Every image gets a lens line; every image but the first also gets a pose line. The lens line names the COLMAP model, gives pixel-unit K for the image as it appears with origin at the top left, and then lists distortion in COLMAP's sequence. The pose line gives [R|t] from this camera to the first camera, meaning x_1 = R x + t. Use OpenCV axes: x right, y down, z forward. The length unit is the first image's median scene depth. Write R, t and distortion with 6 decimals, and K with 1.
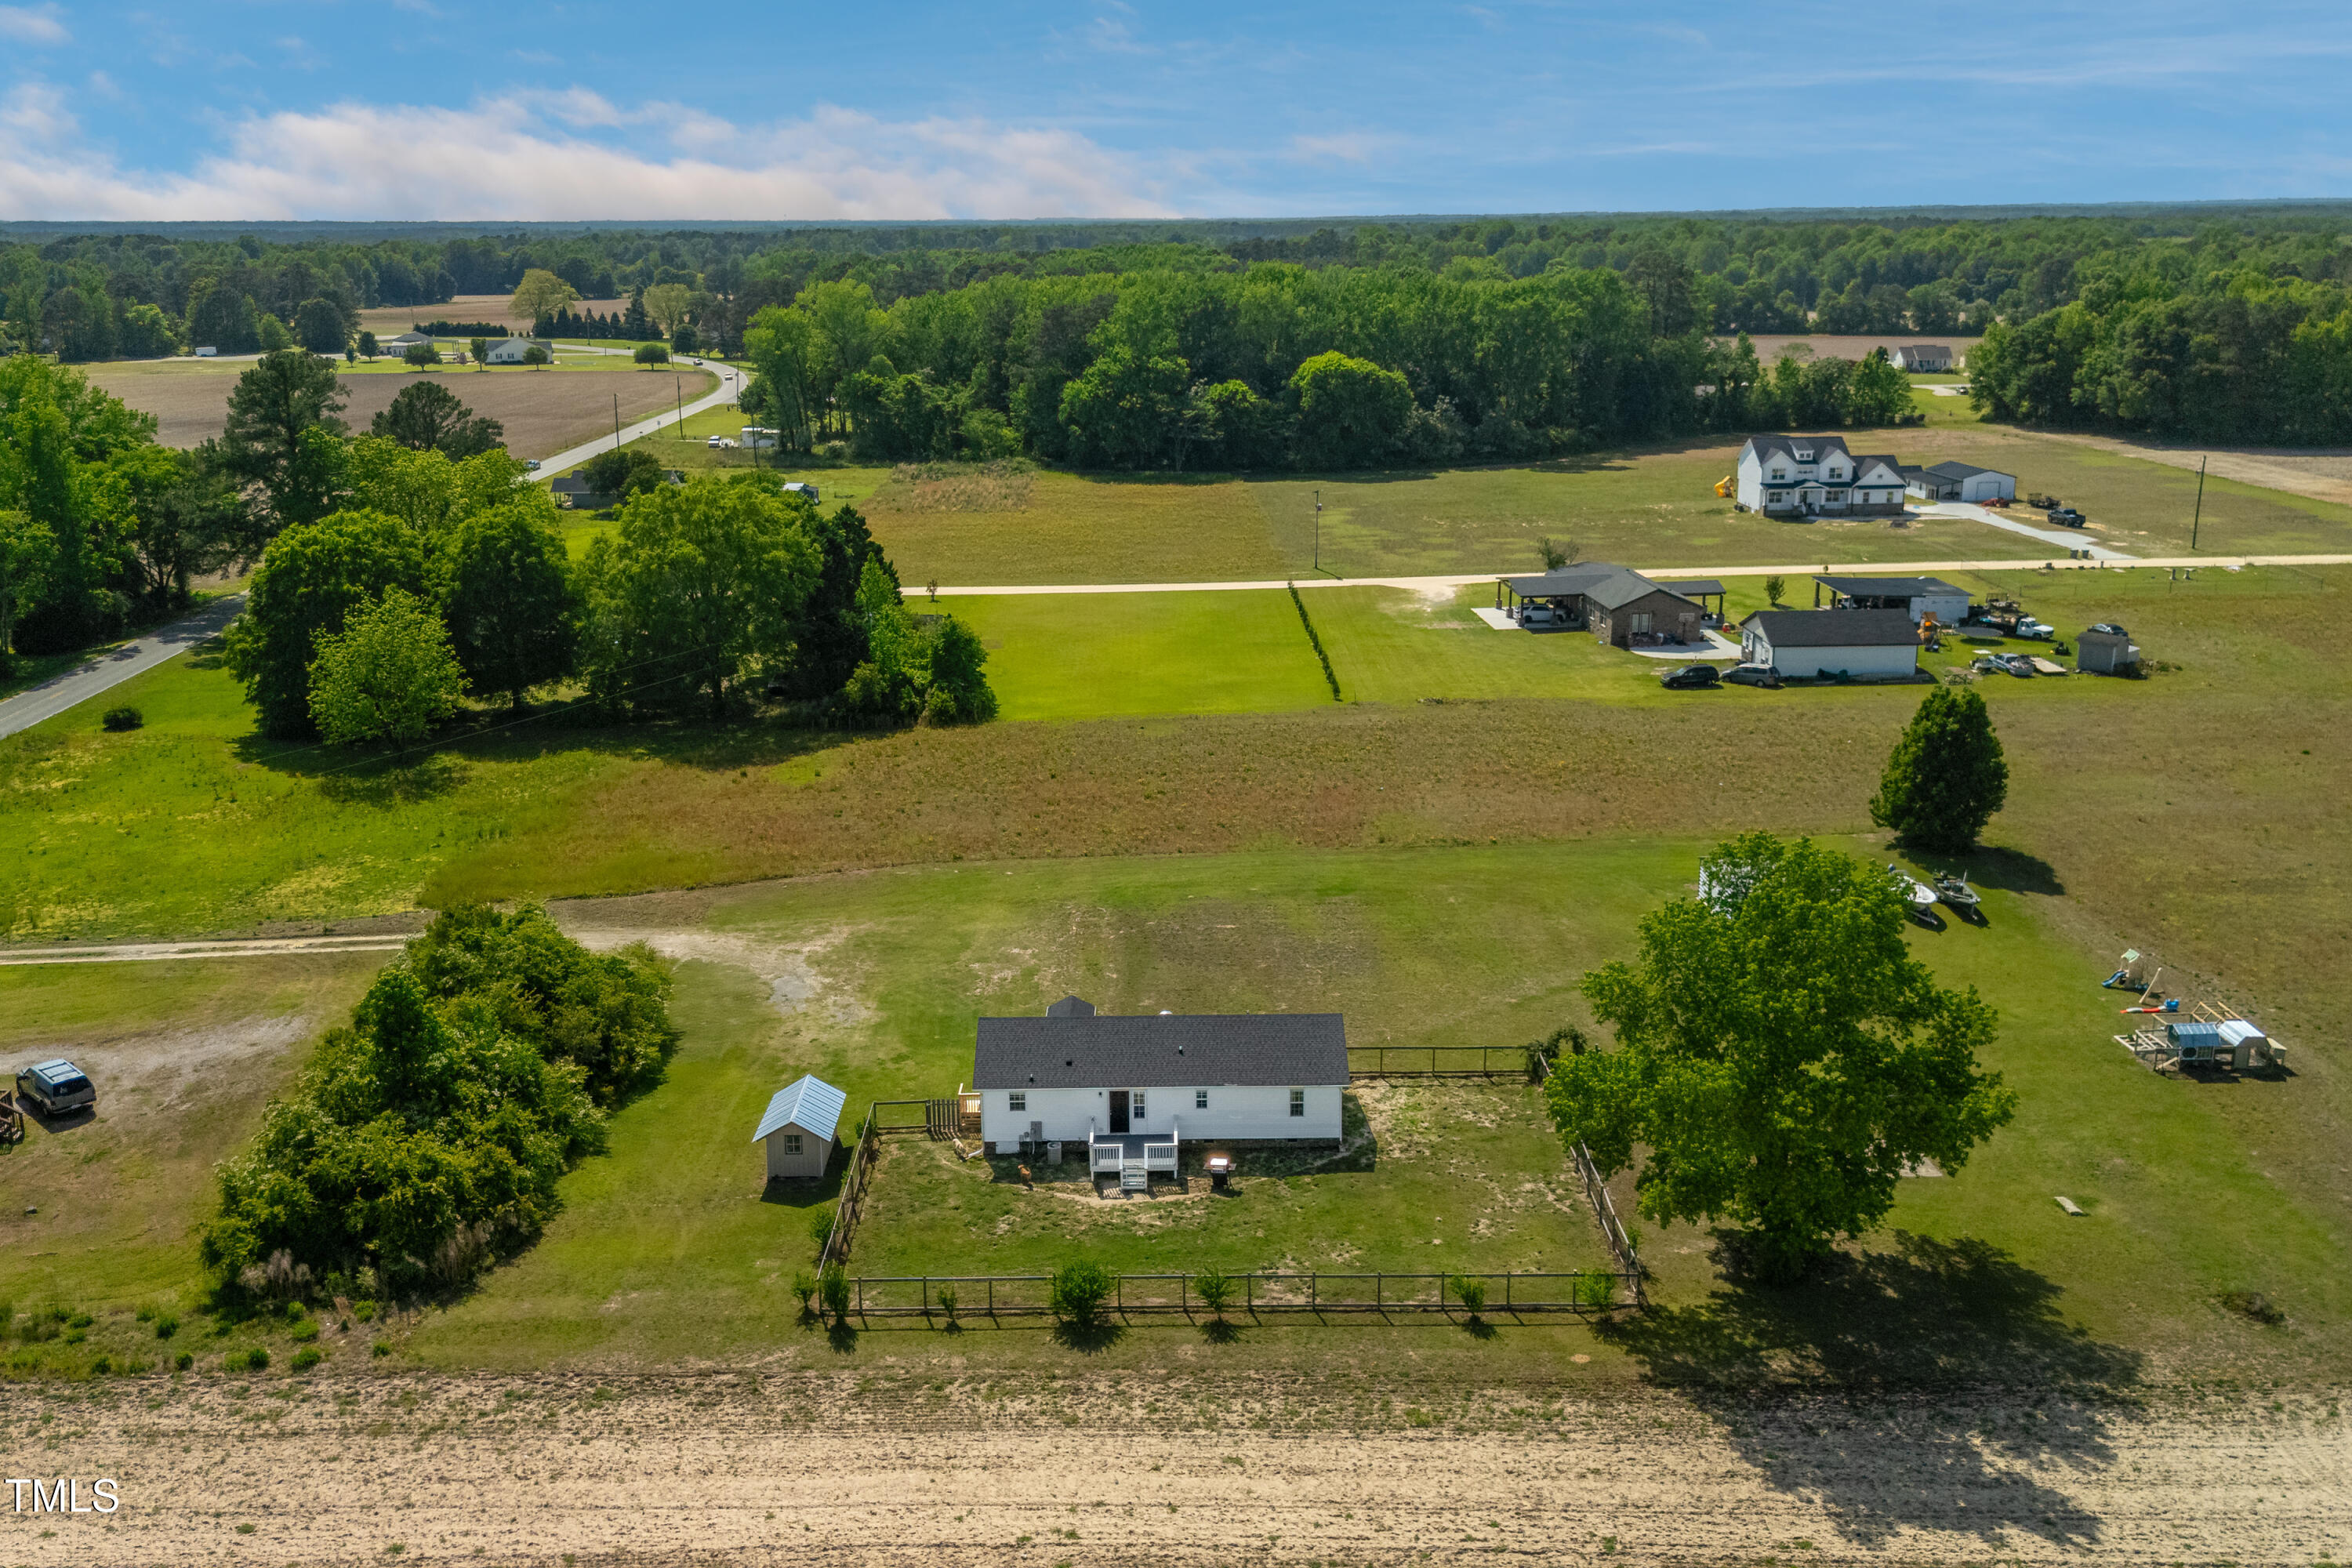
lens RADIAL K [[1989.7, 0, 1176.0], [0, 1989.7, 784.0], [0, 0, 1]] dist [0.103951, -0.179751]
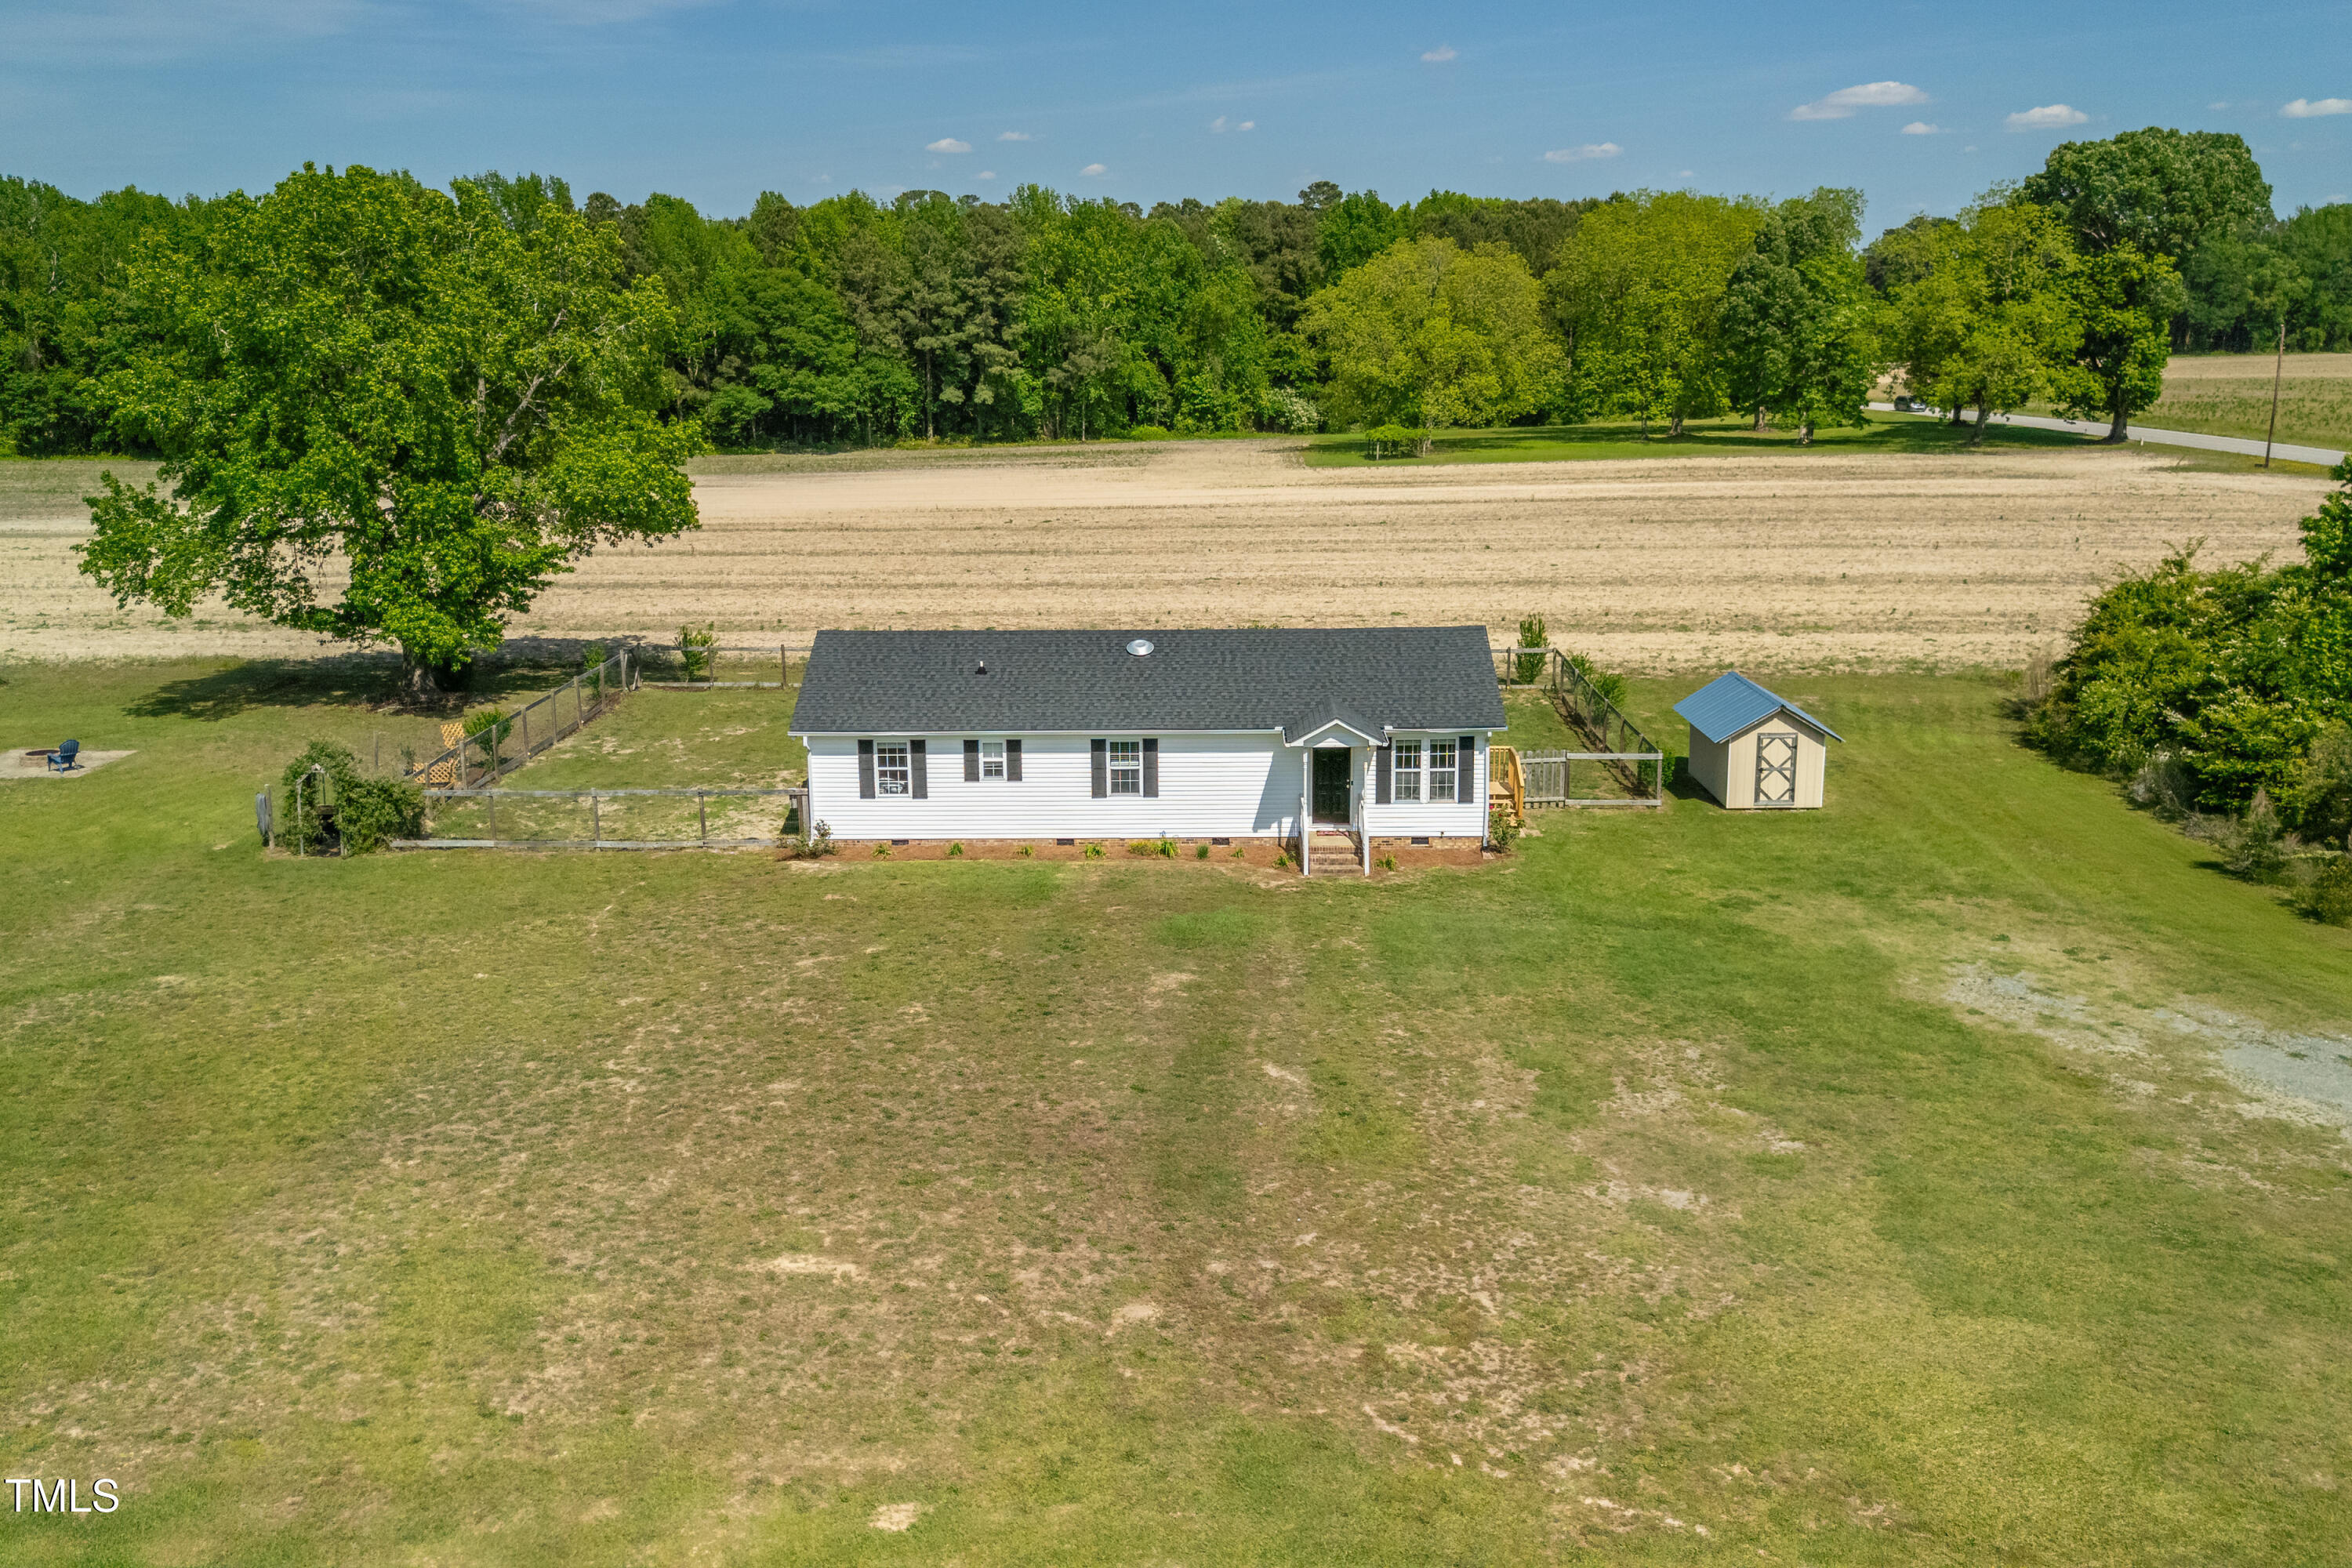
lens RADIAL K [[2012.7, 0, 1178.5], [0, 2012.7, 788.3], [0, 0, 1]] dist [0.062607, -0.059709]
pose [[-0.999341, 0.011665, 0.034359, -0.033357], [0.026625, 0.879060, 0.475966, -0.113286], [-0.024651, 0.476568, -0.878792, 1.544334]]
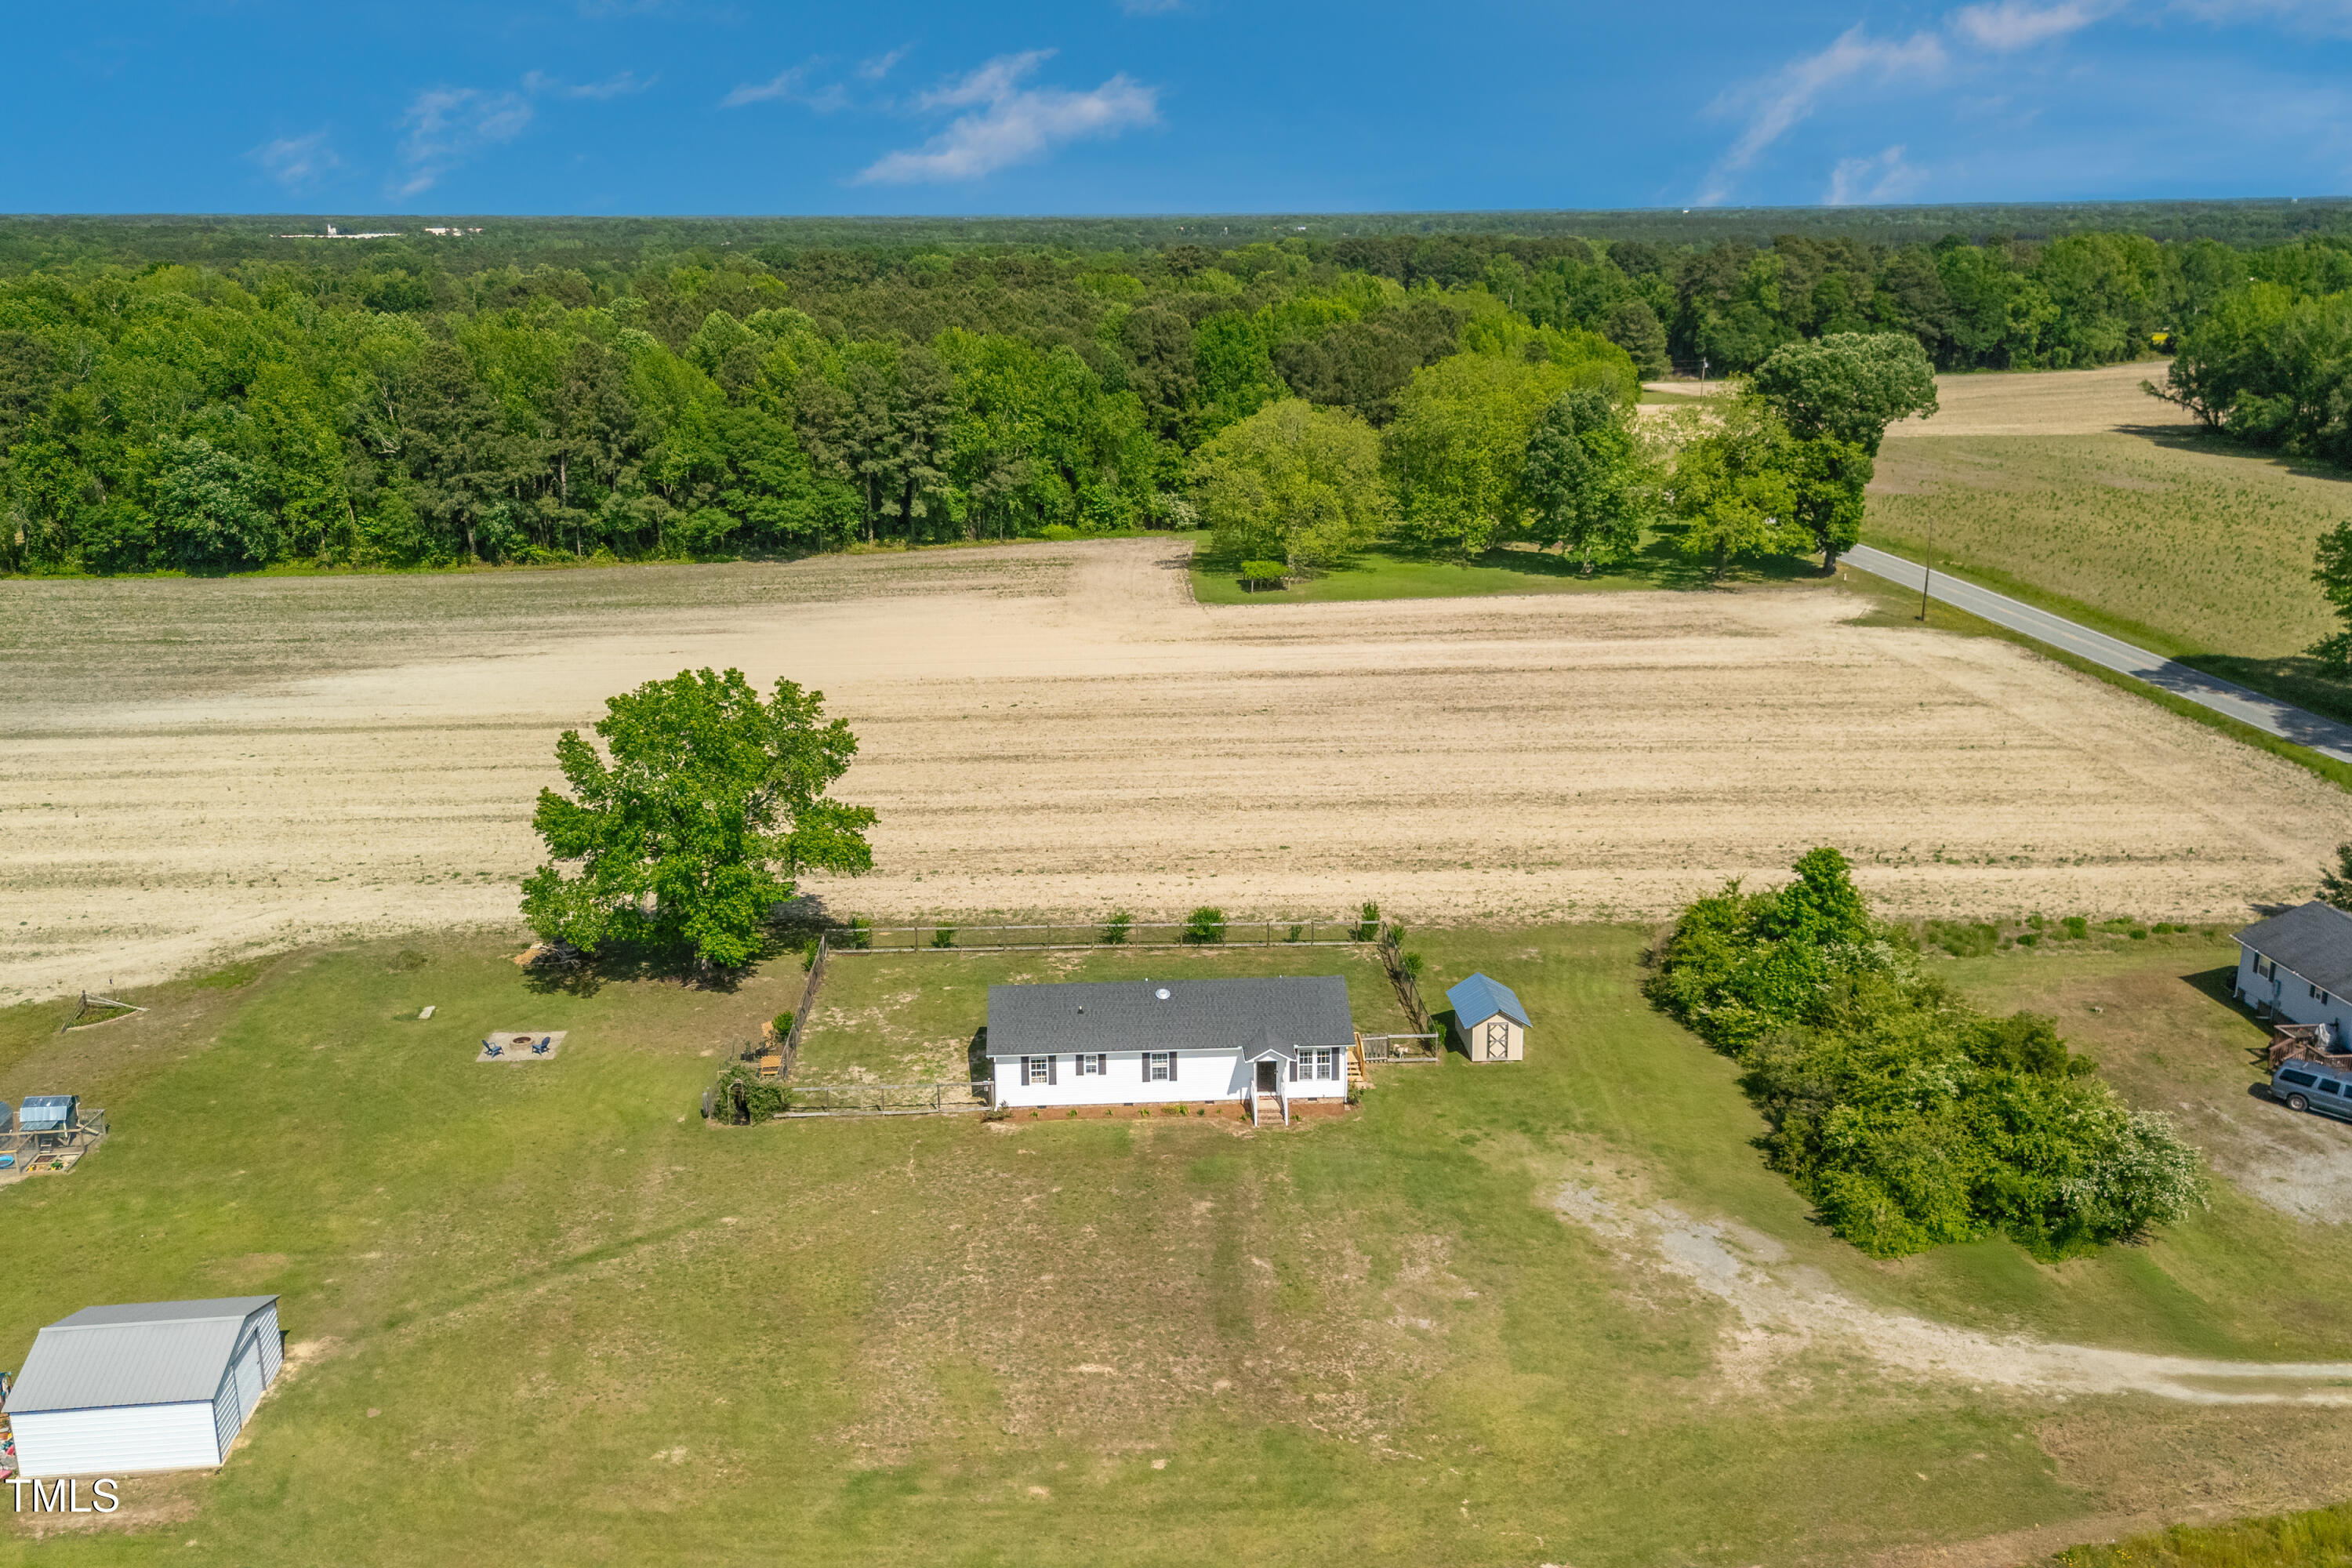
lens RADIAL K [[1989.7, 0, 1176.0], [0, 1989.7, 784.0], [0, 0, 1]] dist [0.103951, -0.179751]
pose [[-0.999025, 0.027826, -0.034278, 0.021944], [0.006543, 0.861125, 0.508352, -0.509022], [0.043663, 0.507632, -0.860467, 1.878911]]
